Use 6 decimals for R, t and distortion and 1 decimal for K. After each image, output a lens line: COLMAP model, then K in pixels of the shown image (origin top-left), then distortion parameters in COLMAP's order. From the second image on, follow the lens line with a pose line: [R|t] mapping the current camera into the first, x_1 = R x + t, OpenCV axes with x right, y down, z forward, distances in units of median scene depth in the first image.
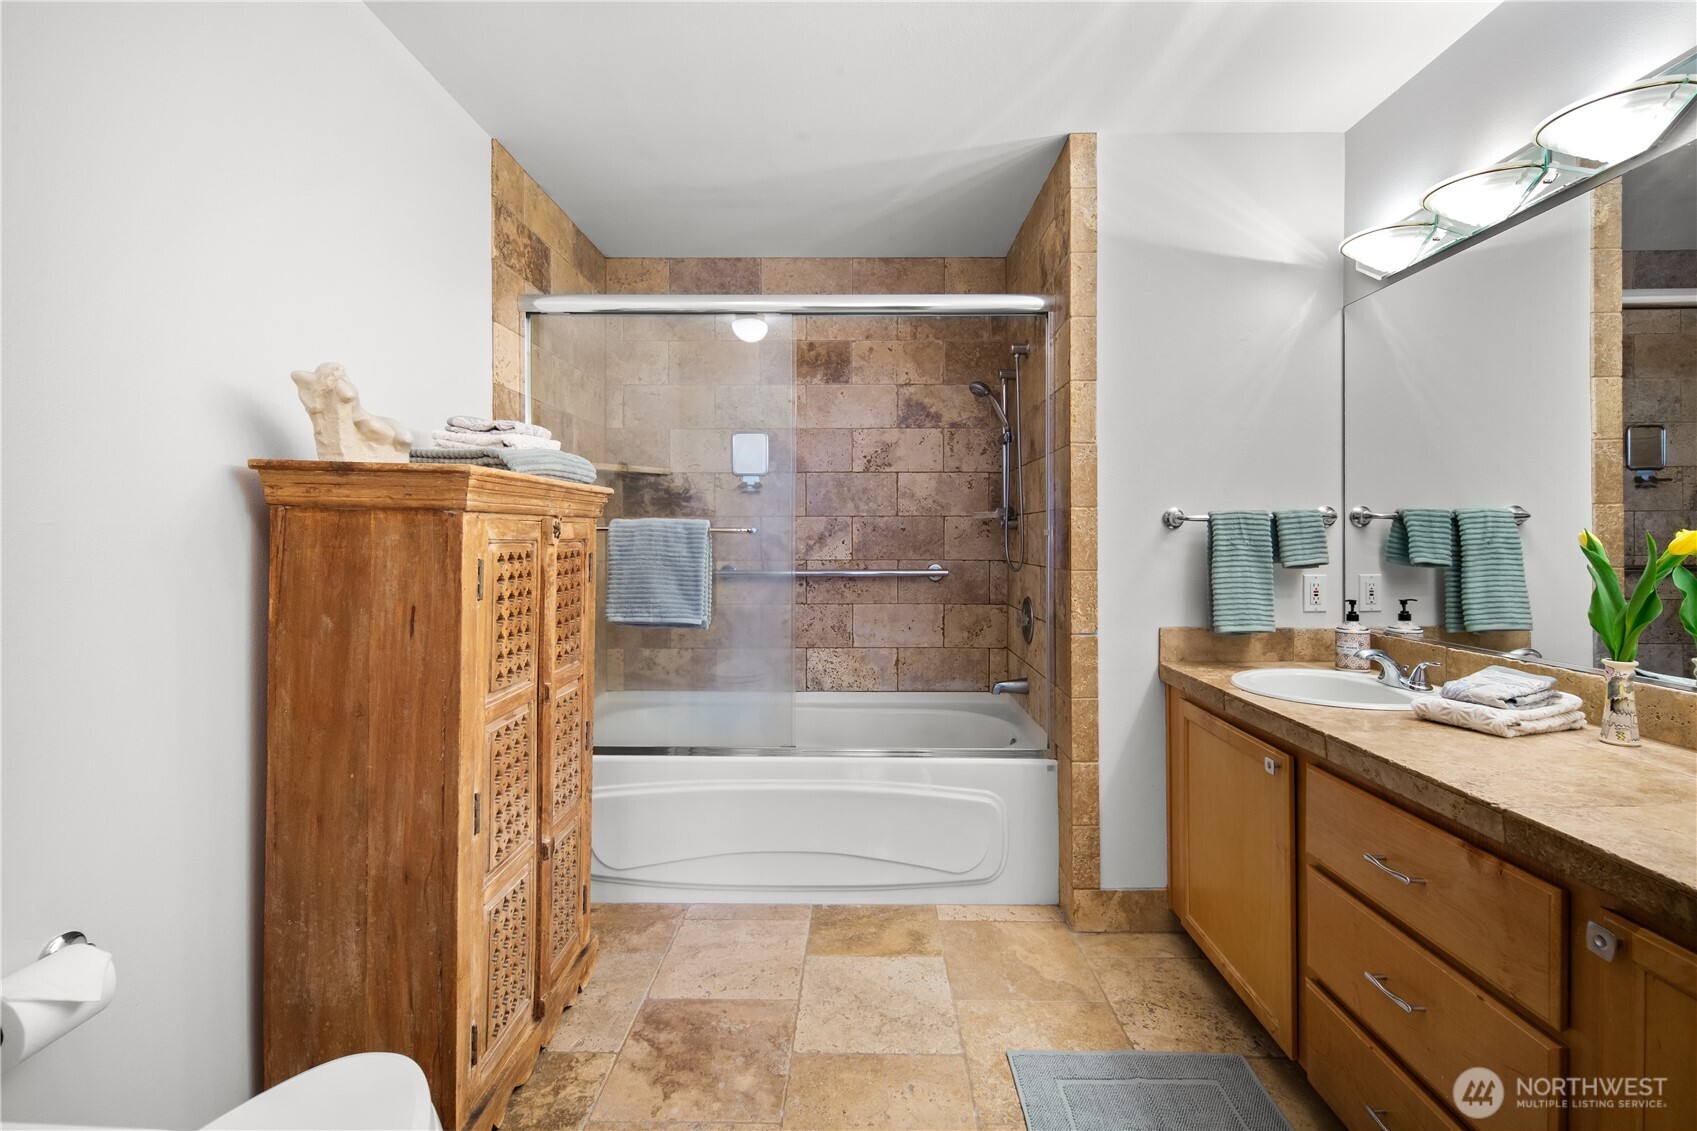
lens RADIAL K [[730.7, 0, 849.8], [0, 730.7, 555.6], [0, 0, 1]] dist [0.000001, 0.000076]
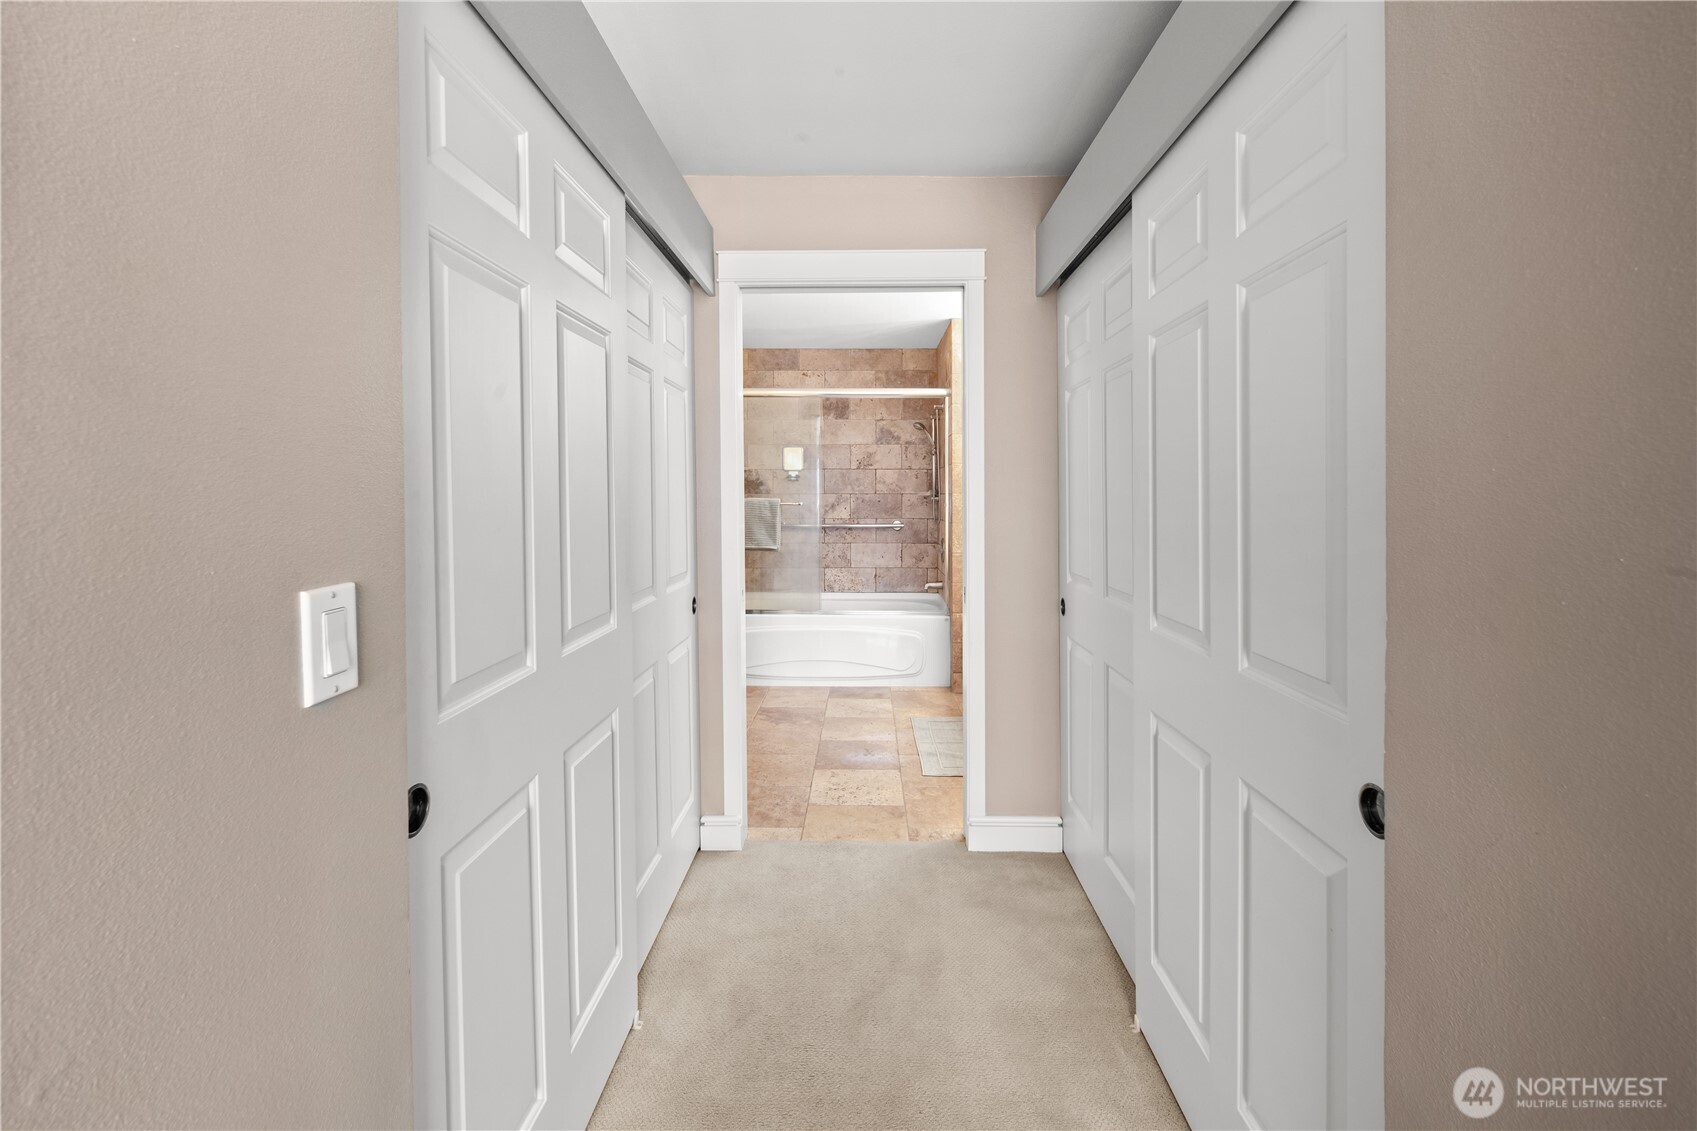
lens RADIAL K [[730.7, 0, 849.8], [0, 730.7, 555.6], [0, 0, 1]] dist [0.000001, 0.000076]
pose [[0.999986, 0.001839, -0.004871, 0.010433], [-0.001562, 0.998406, 0.056418, -0.003913], [0.004967, -0.056410, 0.998395, -0.816165]]
